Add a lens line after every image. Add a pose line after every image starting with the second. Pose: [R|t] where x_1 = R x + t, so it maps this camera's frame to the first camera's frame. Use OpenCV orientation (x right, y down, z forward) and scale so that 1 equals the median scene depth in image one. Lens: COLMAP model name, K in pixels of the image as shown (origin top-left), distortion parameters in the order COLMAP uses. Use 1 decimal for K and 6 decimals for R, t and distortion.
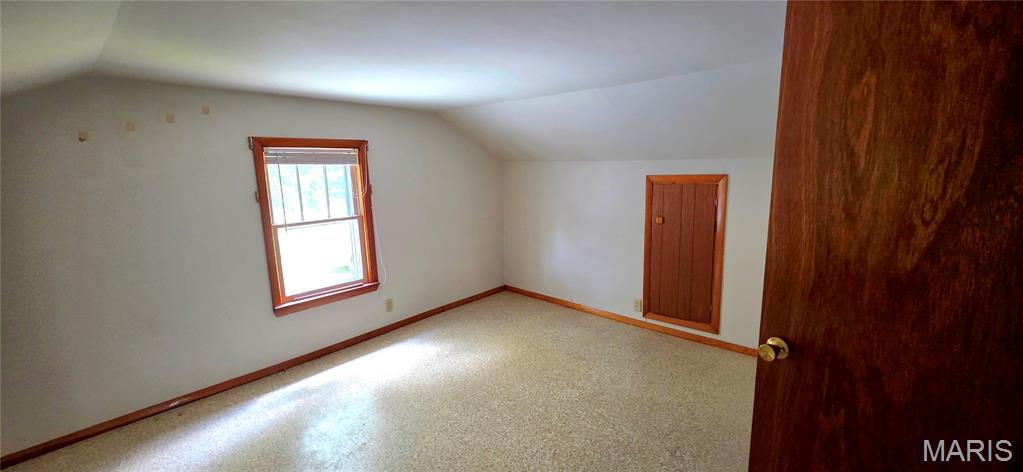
lens RADIAL K [[409.5, 0, 511.1], [0, 409.5, 235.6], [0, 0, 1]] dist [0.003325, 0.000577]
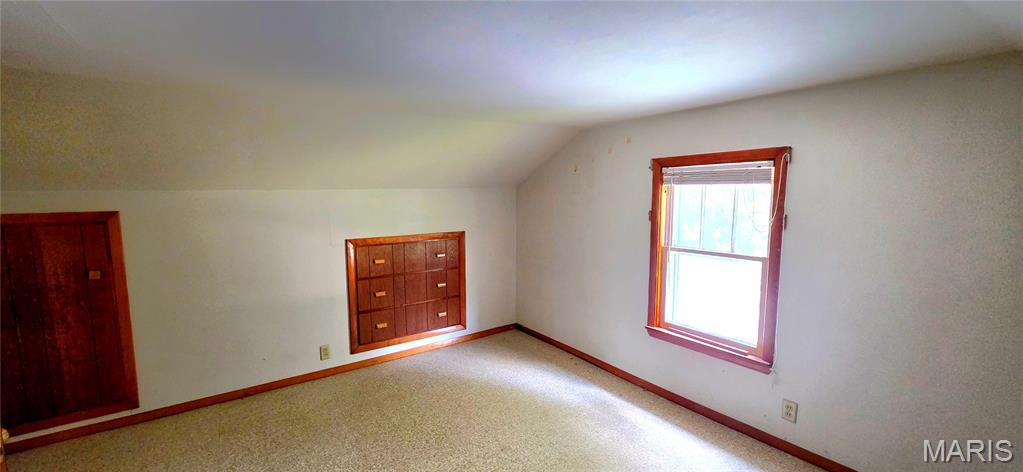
lens RADIAL K [[409.5, 0, 504.9], [0, 409.5, 237.9], [0, 0, 1]] dist [0.003325, 0.000577]
pose [[-0.243205, 0.126993, -0.961626, 0.443115], [-0.152029, 0.974149, 0.167097, -0.146893], [0.957987, 0.186834, -0.217611, 0.822703]]
